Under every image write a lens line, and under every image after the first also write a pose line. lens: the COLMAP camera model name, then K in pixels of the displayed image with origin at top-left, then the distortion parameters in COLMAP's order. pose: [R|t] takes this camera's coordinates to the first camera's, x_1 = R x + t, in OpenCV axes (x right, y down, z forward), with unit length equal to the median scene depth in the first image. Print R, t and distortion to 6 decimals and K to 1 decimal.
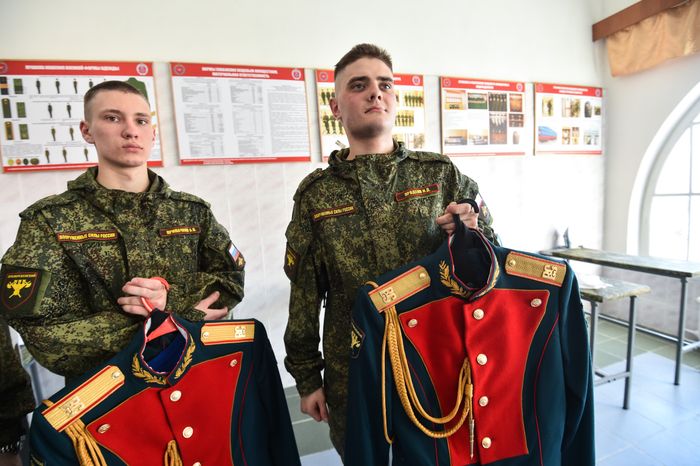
lens RADIAL K [[335.6, 0, 350.8], [0, 335.6, 228.0], [0, 0, 1]] dist [-0.020766, -0.008822]
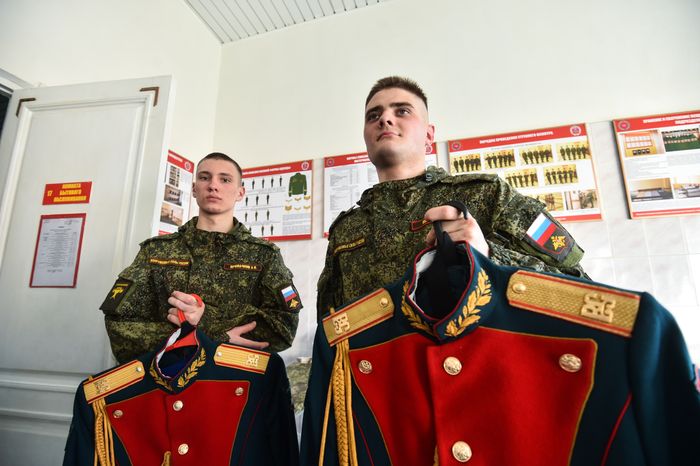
lens RADIAL K [[335.6, 0, 352.7], [0, 335.6, 221.8], [0, 0, 1]] dist [-0.020766, -0.008822]
pose [[0.833595, -0.082171, -0.546230, 0.218591], [-0.080773, 0.960111, -0.267699, 0.065411], [0.546438, 0.267273, 0.793707, 0.112848]]
